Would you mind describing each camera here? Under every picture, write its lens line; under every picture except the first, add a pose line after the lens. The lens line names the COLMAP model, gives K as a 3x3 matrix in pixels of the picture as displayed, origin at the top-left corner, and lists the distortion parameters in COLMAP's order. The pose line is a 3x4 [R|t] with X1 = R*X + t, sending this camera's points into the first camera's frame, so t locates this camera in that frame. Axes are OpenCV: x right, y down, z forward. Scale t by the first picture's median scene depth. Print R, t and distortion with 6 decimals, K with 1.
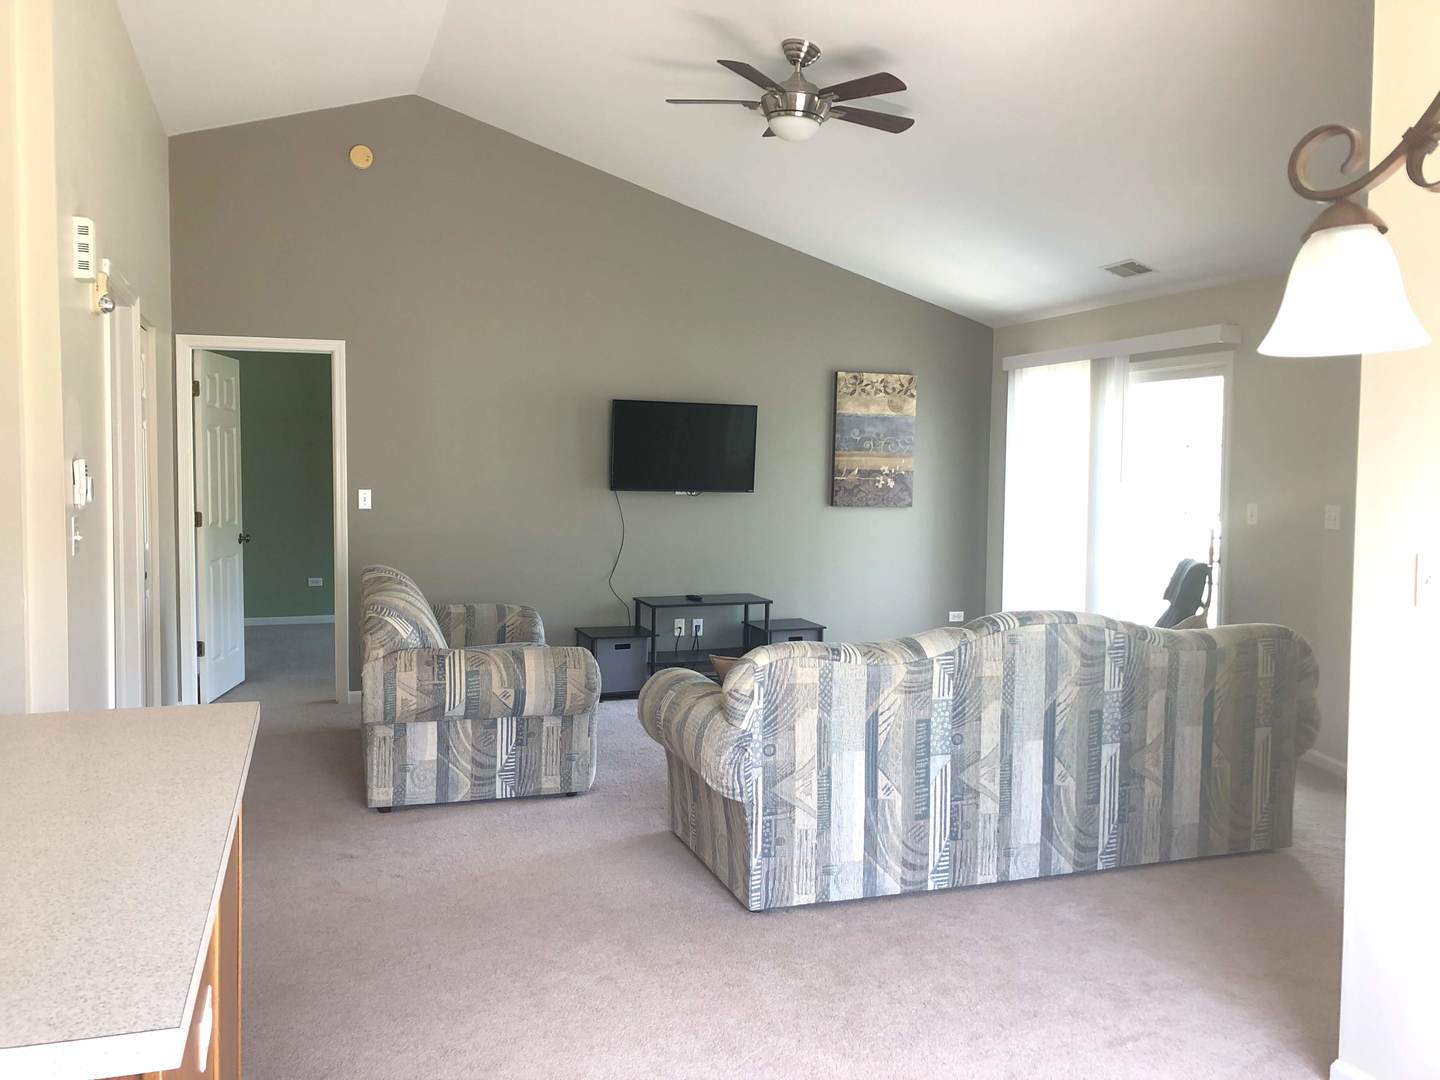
lens RADIAL K [[1186.9, 0, 723.8], [0, 1186.9, 545.3], [0, 0, 1]] dist [0.035662, -0.021432]
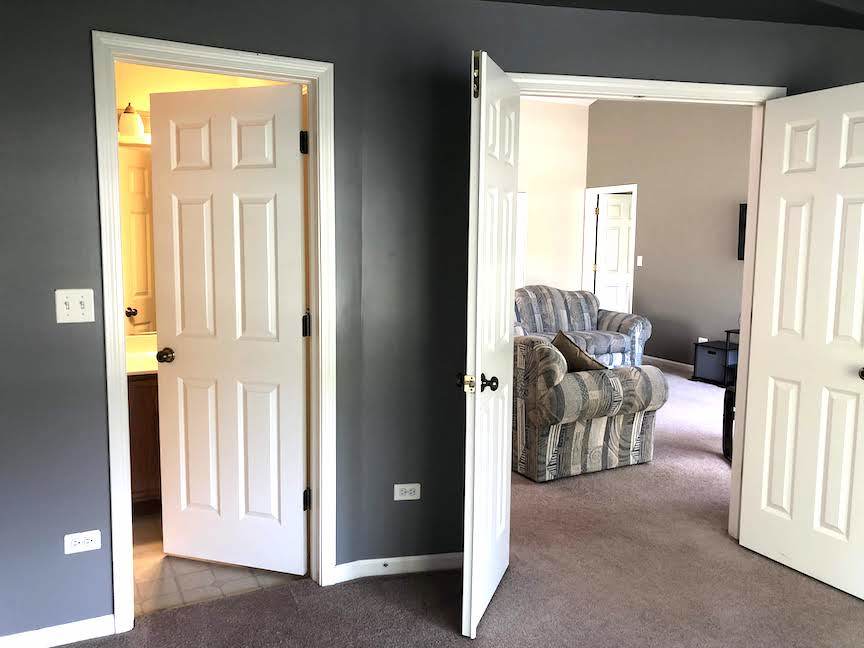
lens RADIAL K [[712.2, 0, 428.7], [0, 712.2, 321.0], [0, 0, 1]] dist [0.035662, -0.021432]
pose [[0.145848, 0.102007, -0.984034, 0.758066], [-0.082966, 0.992427, 0.090580, -0.015572], [0.985822, 0.068430, 0.153207, 0.405656]]
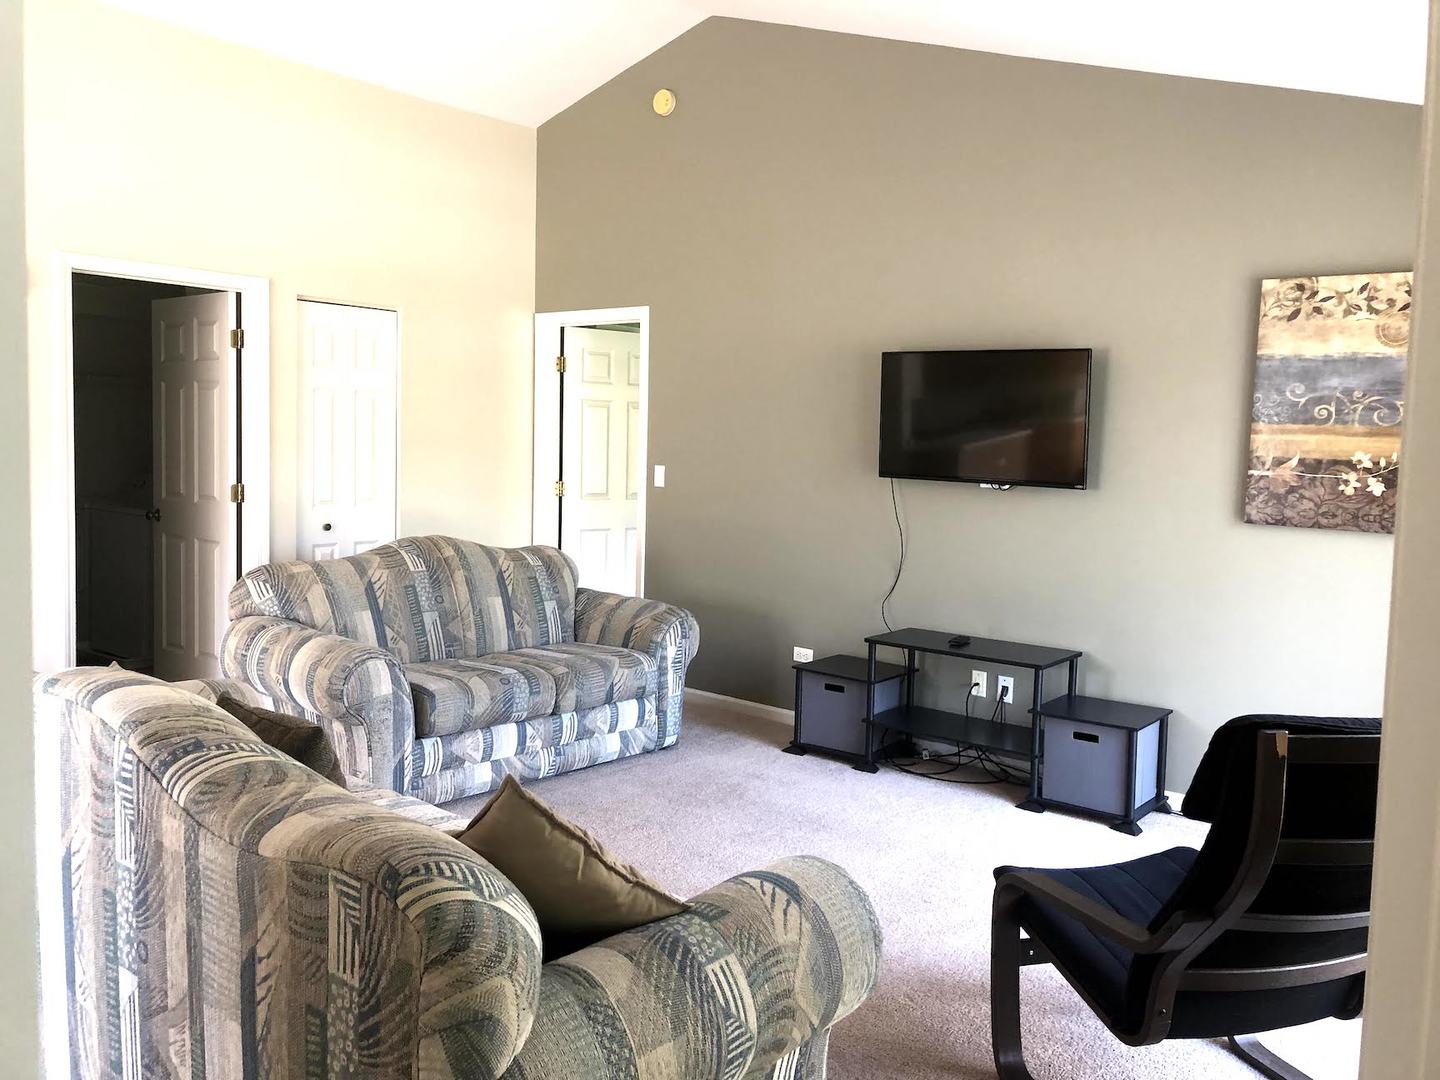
lens RADIAL K [[1186.9, 0, 714.3], [0, 1186.9, 533.5], [0, 0, 1]] dist [0.035662, -0.021432]
pose [[0.502653, 0.072467, -0.861446, 0.451975], [-0.085548, 0.995759, 0.033848, -0.025823], [0.860245, 0.056681, 0.506721, 0.503570]]
